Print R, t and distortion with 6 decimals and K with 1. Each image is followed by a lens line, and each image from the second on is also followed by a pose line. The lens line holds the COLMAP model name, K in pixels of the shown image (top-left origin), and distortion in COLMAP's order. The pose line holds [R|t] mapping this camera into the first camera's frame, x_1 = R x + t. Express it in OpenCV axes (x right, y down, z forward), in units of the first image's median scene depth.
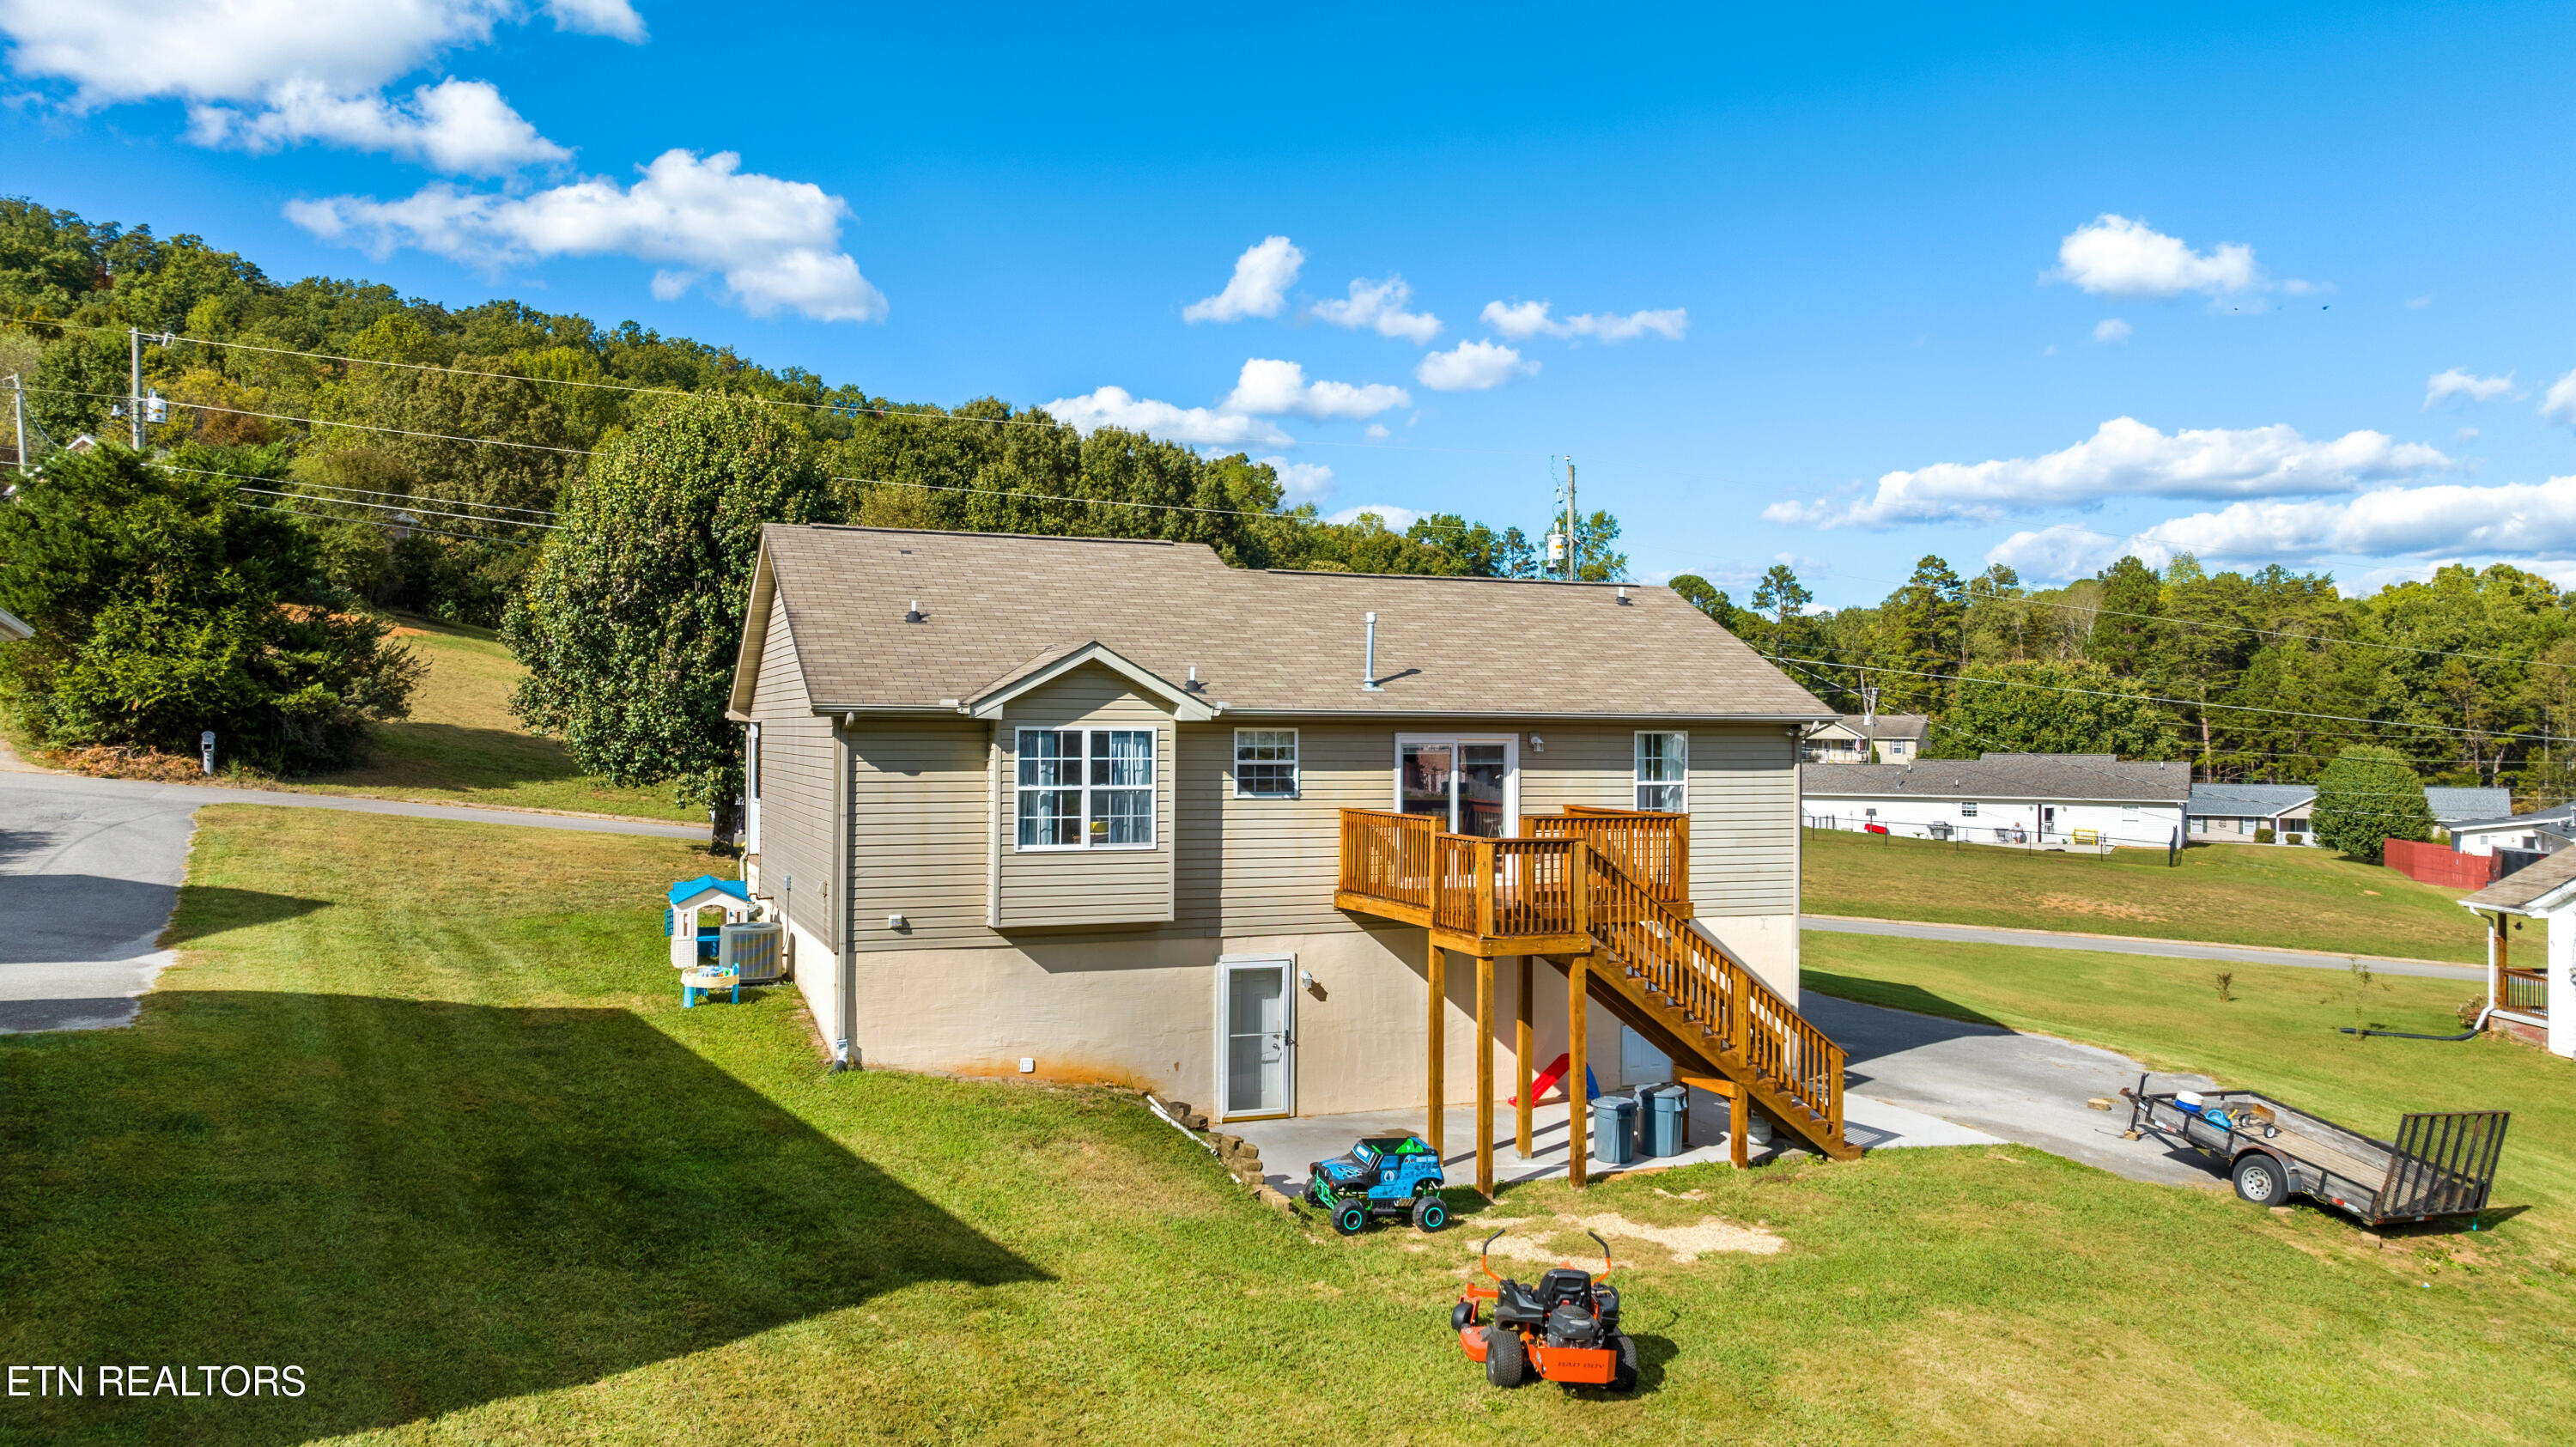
lens RADIAL K [[1798.7, 0, 1288.0], [0, 1798.7, 723.5], [0, 0, 1]] dist [-0.014539, -0.003714]
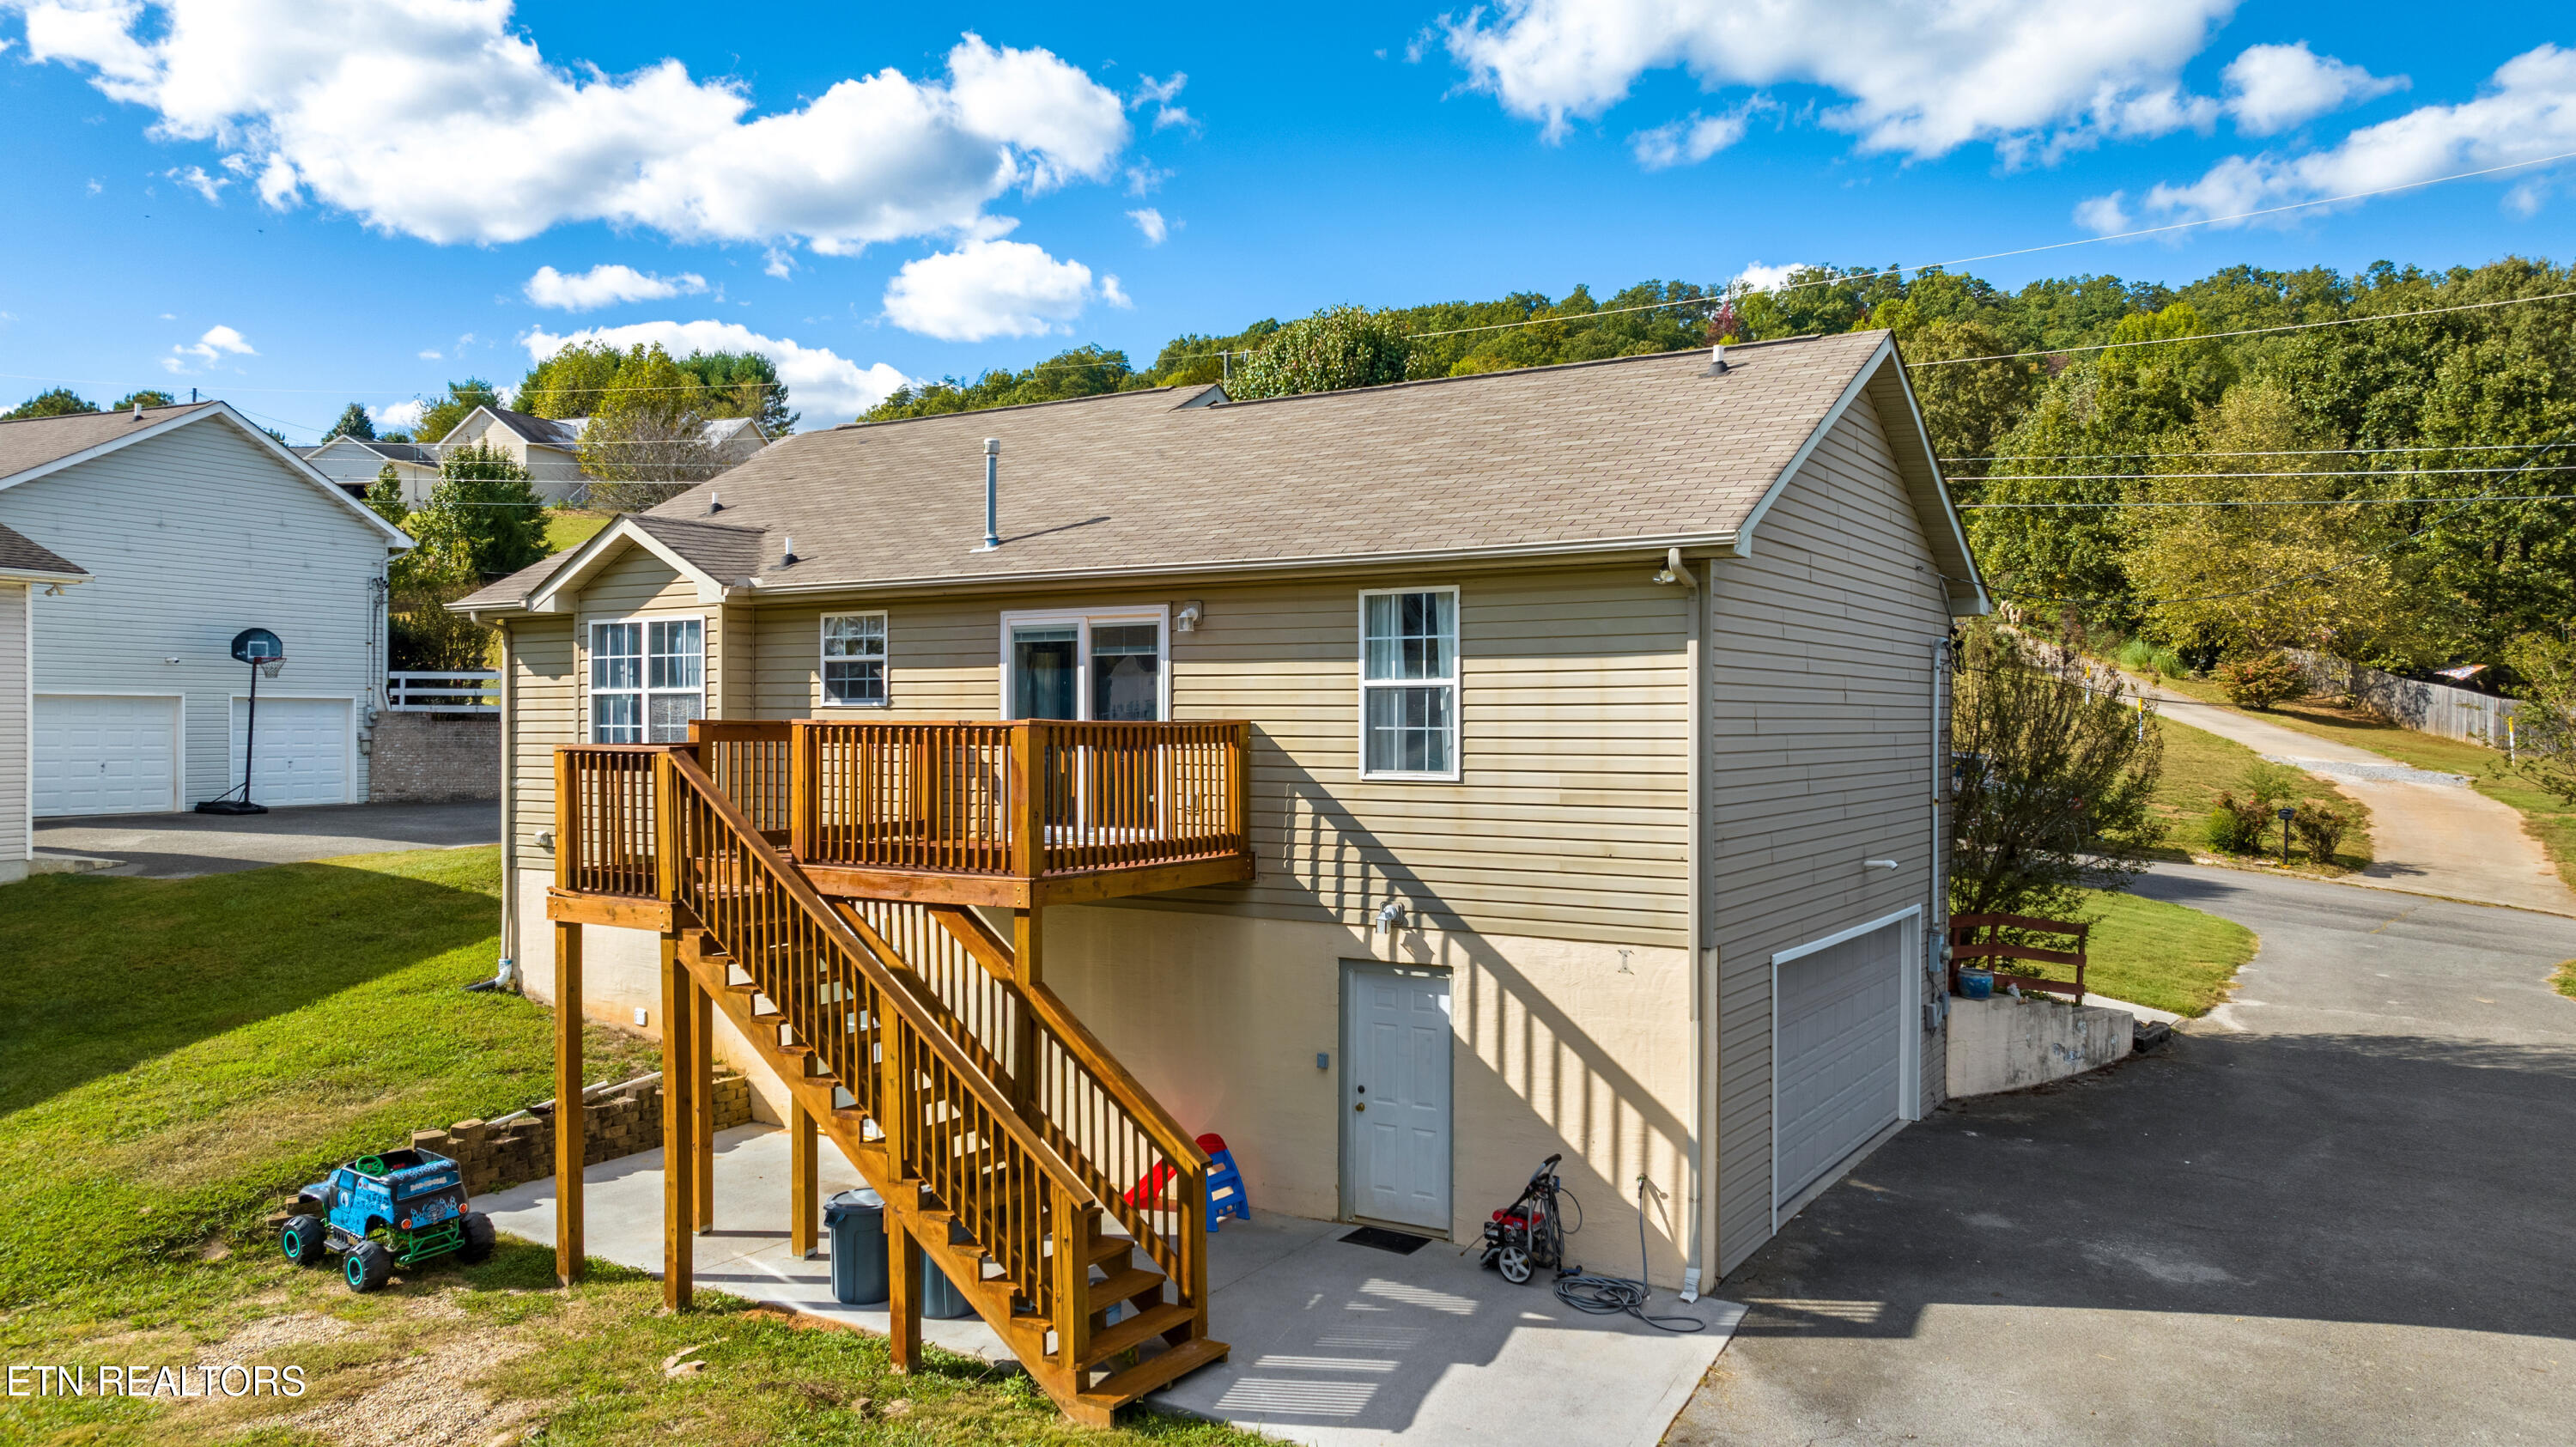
lens RADIAL K [[1794.9, 0, 1301.8], [0, 1794.9, 733.8], [0, 0, 1]] dist [-0.010980, 0.000127]
pose [[0.590196, 0.000504, -0.807260, 0.671883], [0.007394, 0.999954, 0.006031, 0.048231], [0.807226, -0.009528, 0.590165, 0.690983]]
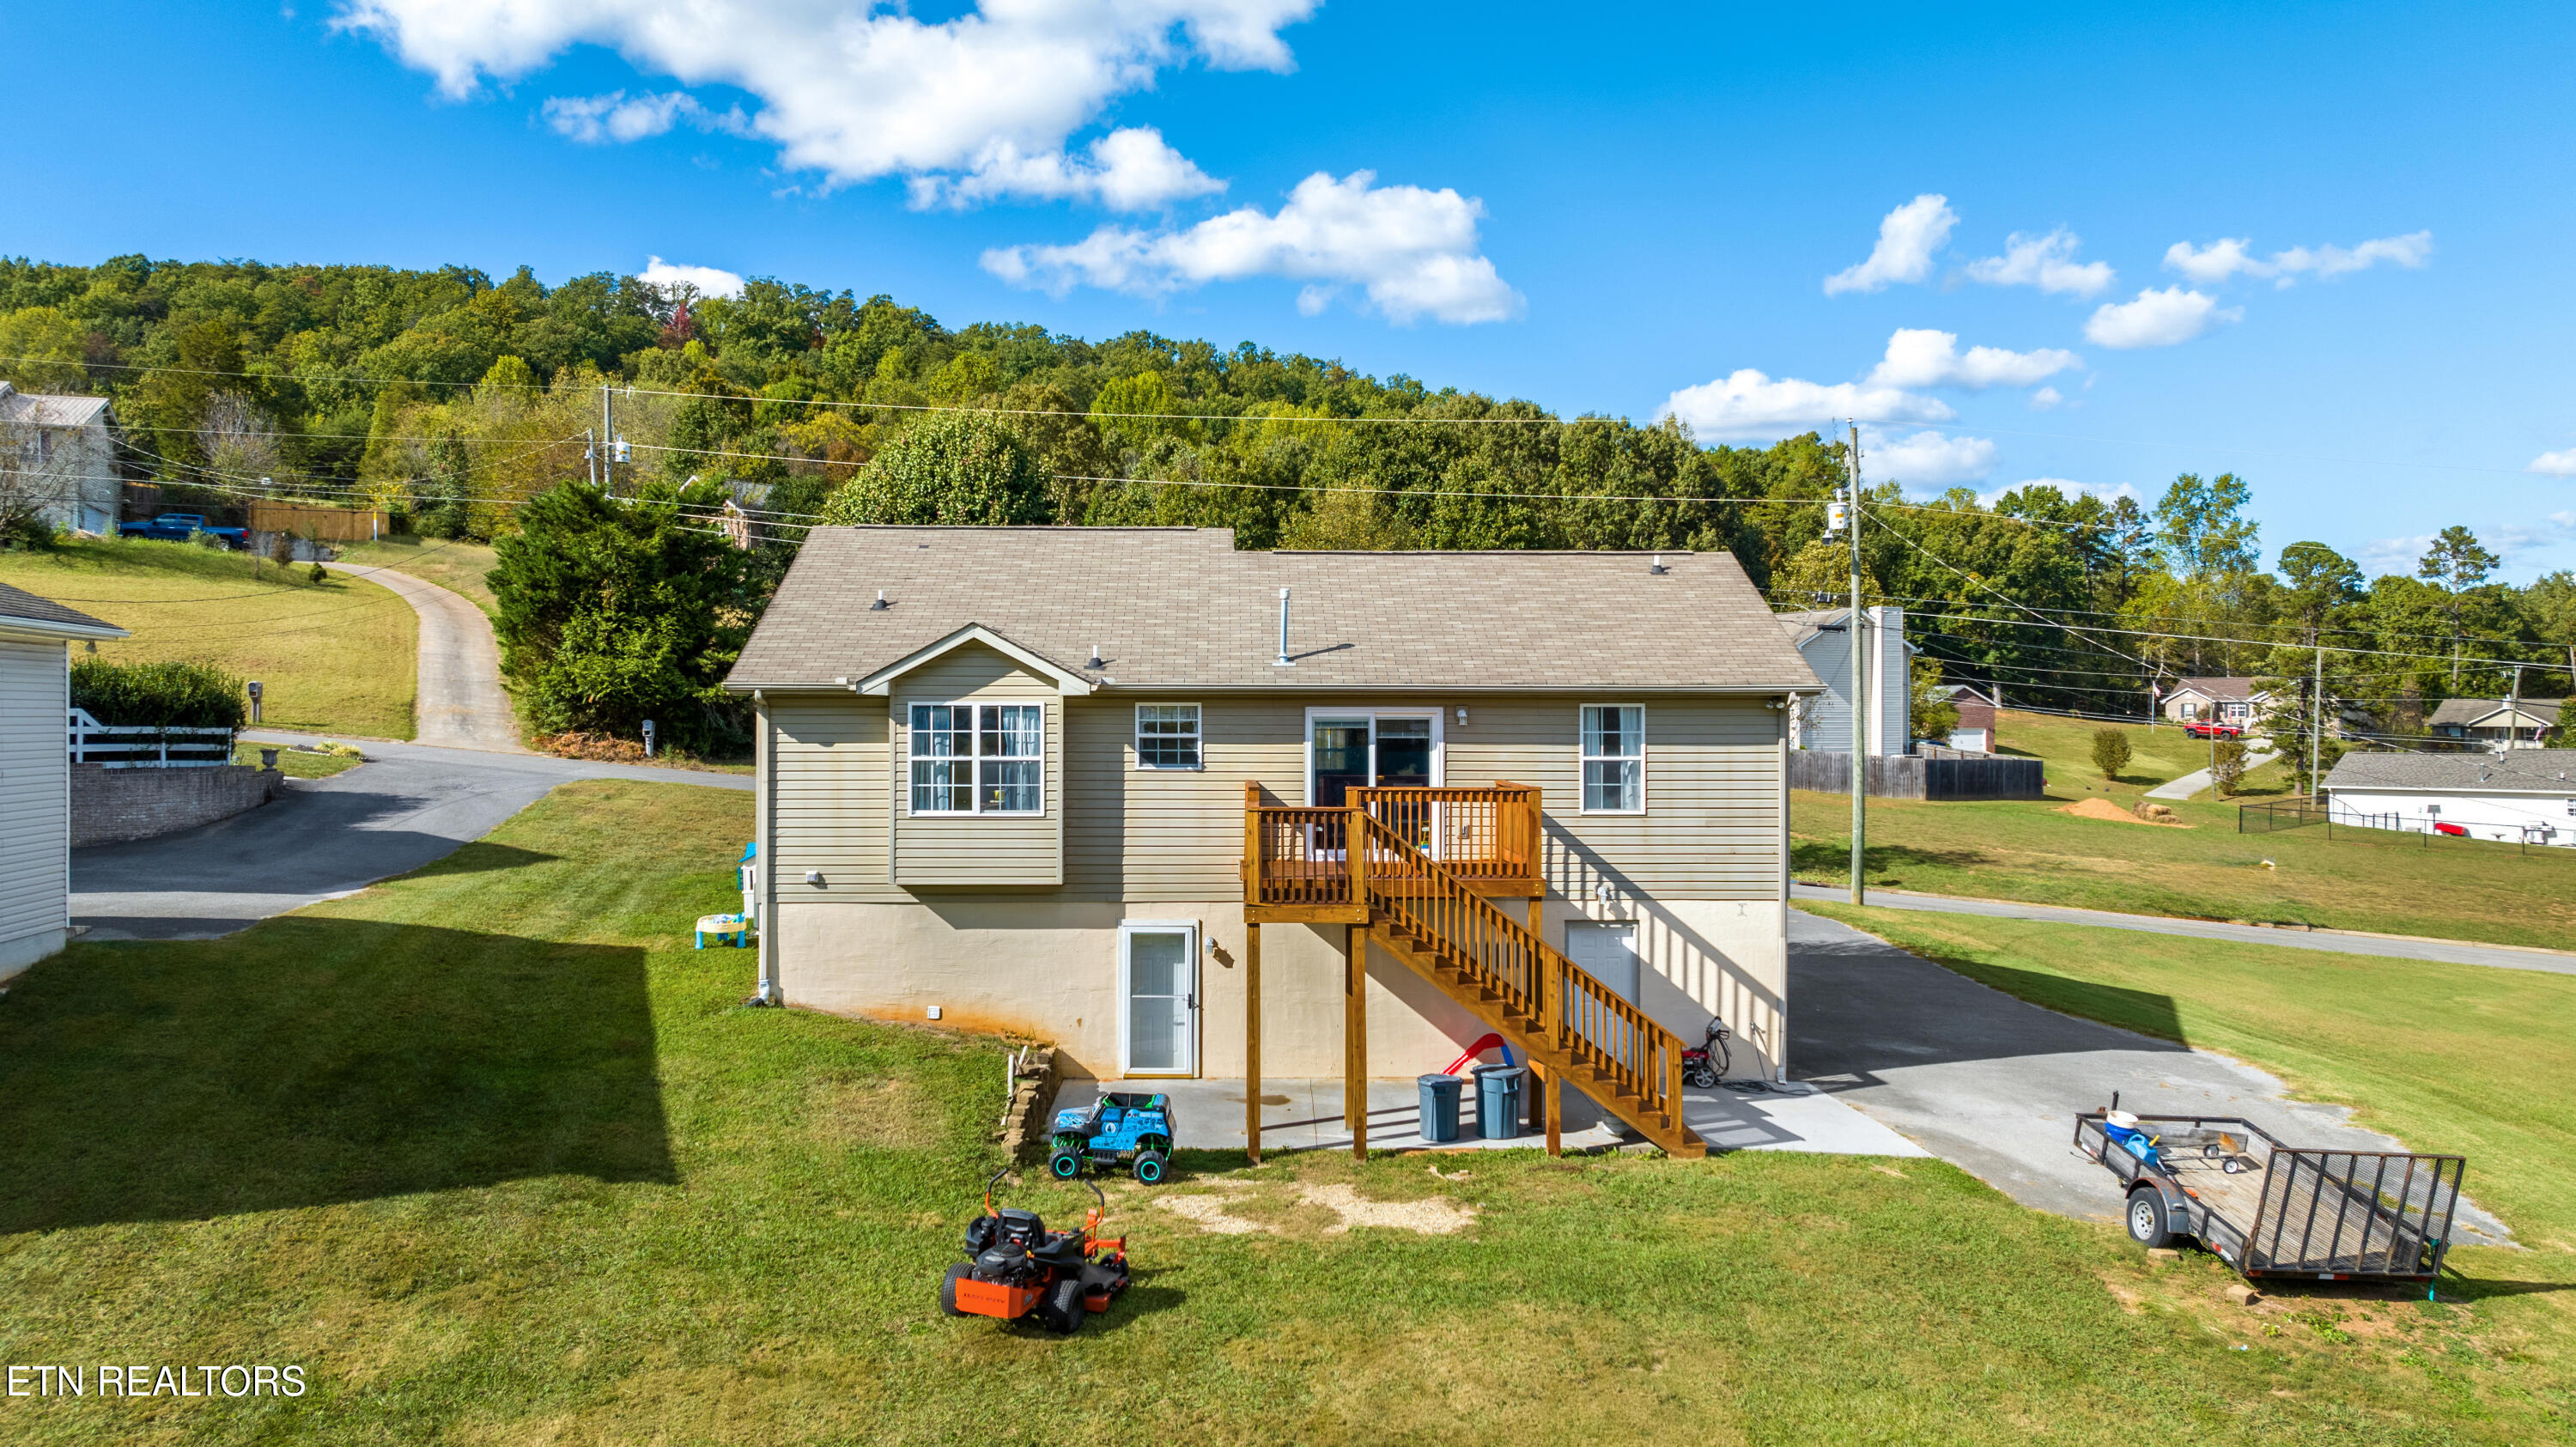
lens RADIAL K [[1798.7, 0, 1288.0], [0, 1798.7, 723.5], [0, 0, 1]] dist [-0.014539, -0.003714]
pose [[0.939737, -0.004484, -0.341868, 0.396017], [0.005646, 0.999981, 0.002403, 0.012119], [0.341851, -0.004189, 0.939745, 0.044833]]
